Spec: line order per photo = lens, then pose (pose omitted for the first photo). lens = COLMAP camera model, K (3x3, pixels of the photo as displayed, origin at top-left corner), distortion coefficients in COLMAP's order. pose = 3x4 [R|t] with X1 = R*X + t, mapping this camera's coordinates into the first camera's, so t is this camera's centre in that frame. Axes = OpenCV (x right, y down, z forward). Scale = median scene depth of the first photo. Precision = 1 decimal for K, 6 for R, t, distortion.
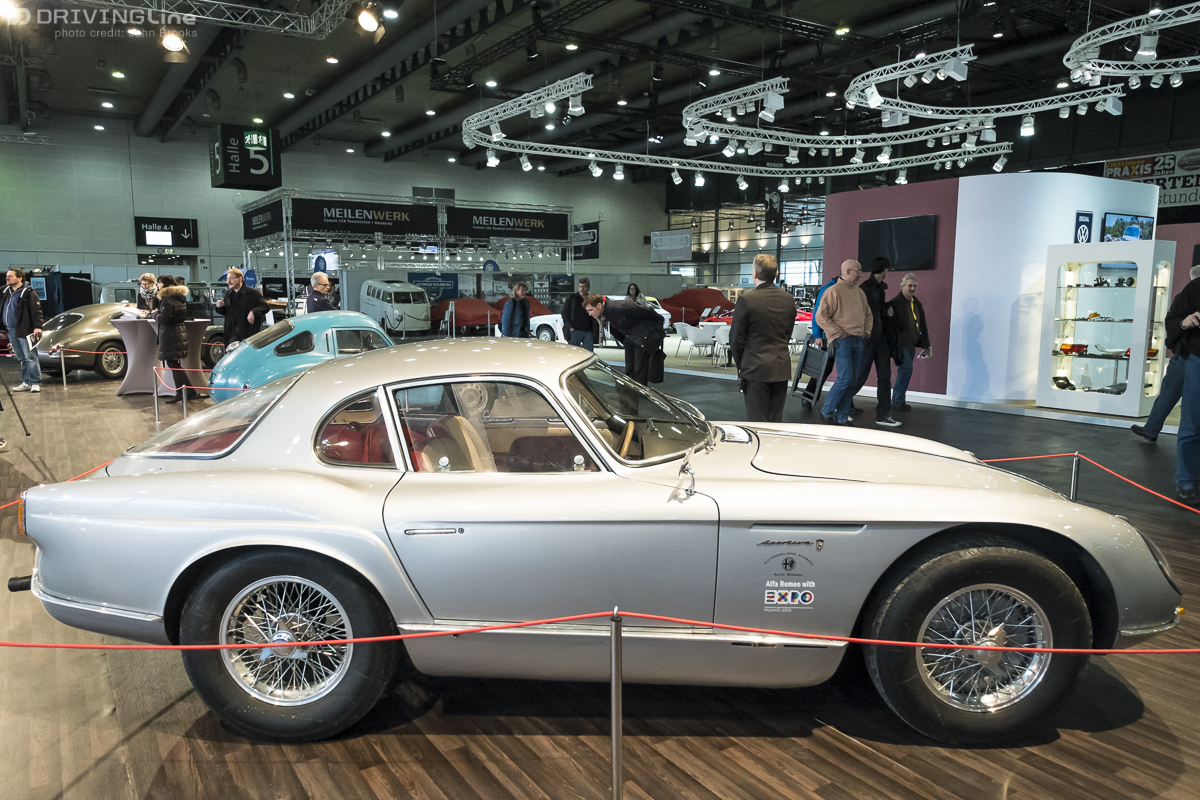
lens RADIAL K [[865.3, 0, 594.6], [0, 865.3, 423.2], [0, 0, 1]] dist [-0.003669, 0.002351]
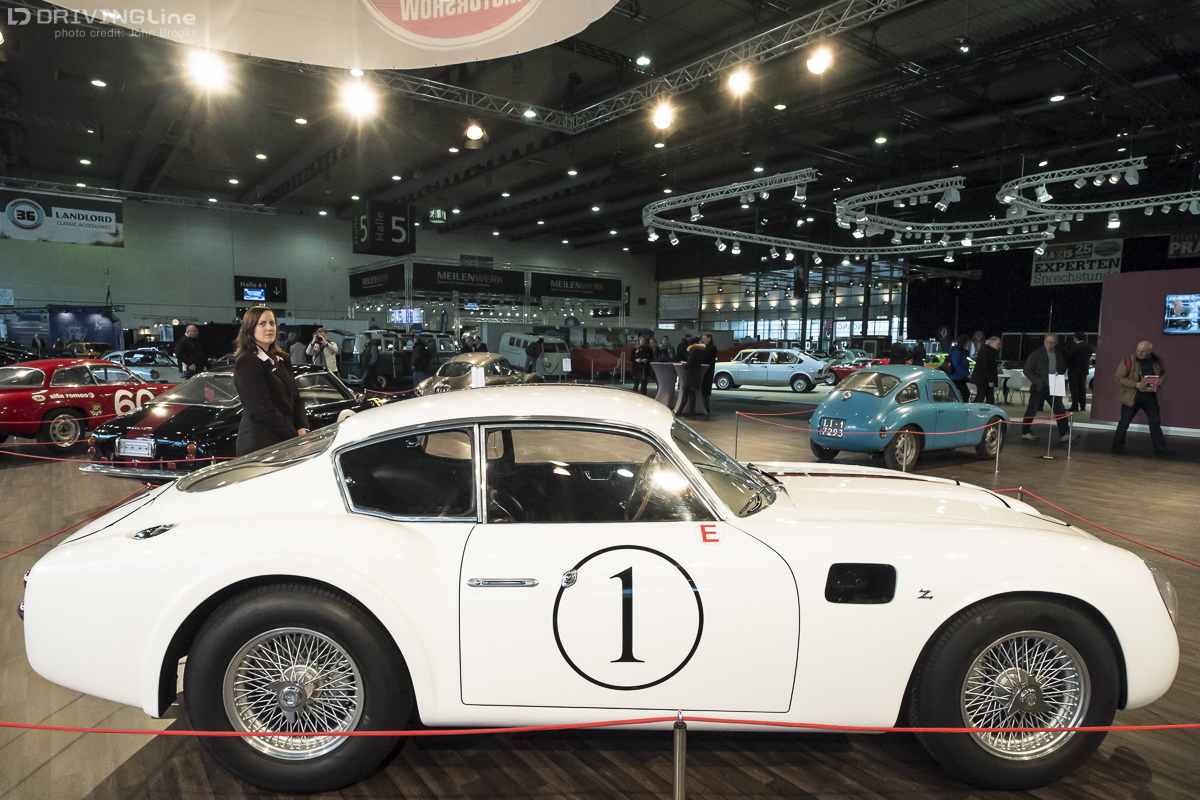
lens RADIAL K [[706.4, 0, 593.2], [0, 706.4, 431.6], [0, 0, 1]] dist [-0.010228, -0.002813]
pose [[0.996932, 0.000278, 0.078266, -0.200457], [0.001665, 0.999692, -0.024756, -0.004093], [-0.078249, 0.024810, 0.996625, 0.020389]]
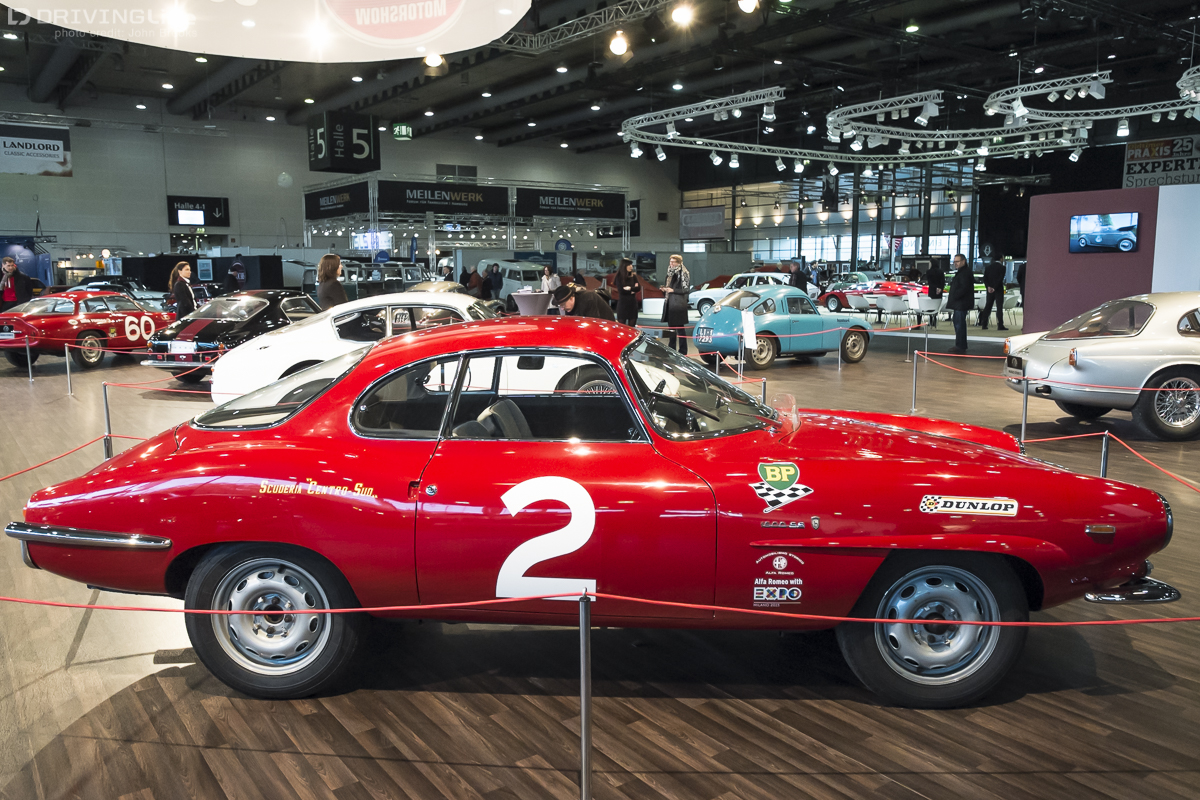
lens RADIAL K [[923.5, 0, 600.0], [0, 923.5, 400.0], [0, 0, 1]] dist [0.002434, -0.008226]
pose [[0.998309, -0.014590, 0.056274, -0.169669], [0.015103, 0.999848, -0.008686, 0.017809], [-0.056138, 0.009521, 0.998378, -0.128755]]
